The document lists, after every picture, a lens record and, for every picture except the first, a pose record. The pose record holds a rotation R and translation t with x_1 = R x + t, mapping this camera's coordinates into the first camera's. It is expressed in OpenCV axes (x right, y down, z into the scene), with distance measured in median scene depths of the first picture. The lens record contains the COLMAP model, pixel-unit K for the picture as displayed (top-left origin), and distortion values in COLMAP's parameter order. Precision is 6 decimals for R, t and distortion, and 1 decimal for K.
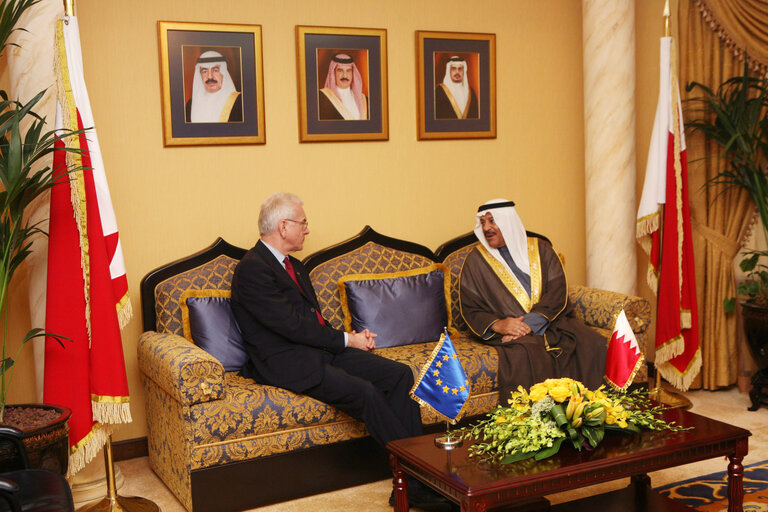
lens RADIAL K [[913.7, 0, 385.3], [0, 913.7, 265.3], [0, 0, 1]] dist [0.001037, -0.001433]
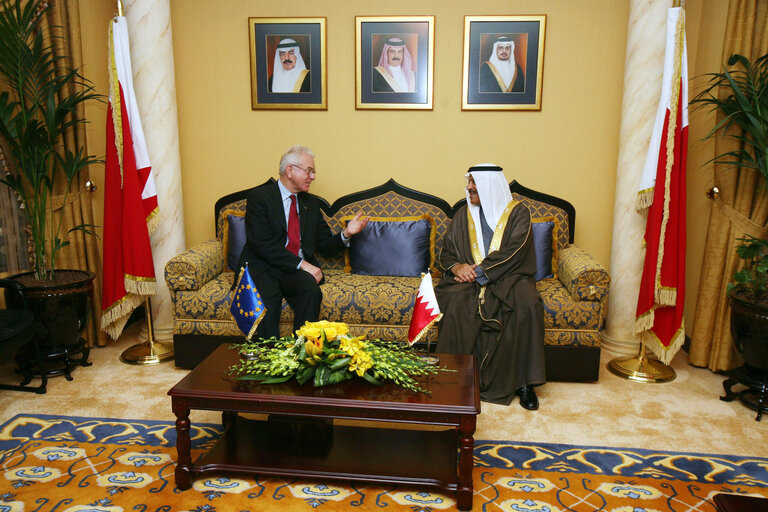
lens RADIAL K [[647.7, 0, 384.0], [0, 647.7, 256.0], [0, 0, 1]] dist [0.006959, 0.009487]
pose [[0.840572, 0.144726, -0.522008, 0.463626], [-0.096870, 0.988276, 0.118012, -0.042522], [0.532968, -0.048631, 0.844737, 0.242836]]
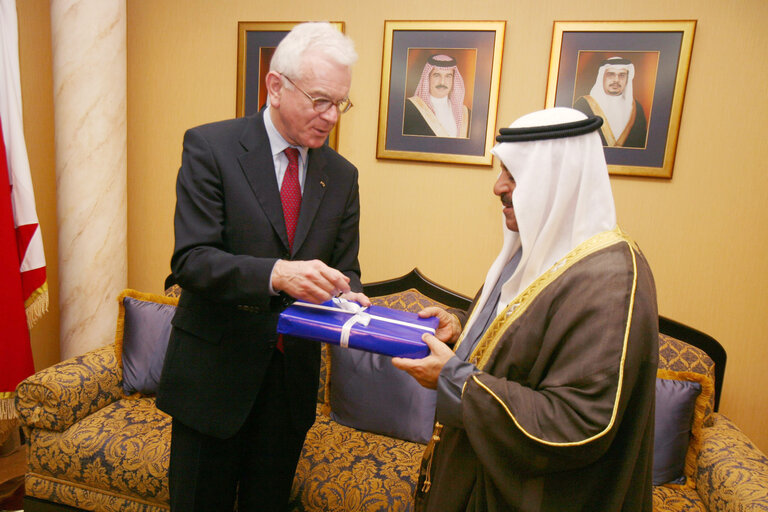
lens RADIAL K [[568.1, 0, 384.0], [0, 568.1, 256.0], [0, 0, 1]] dist [0.005138, 0.009738]
pose [[0.729580, 0.178480, -0.660195, 0.294212], [-0.174784, 0.981948, 0.072310, -0.086652], [0.661183, 0.062636, 0.747605, 0.624724]]
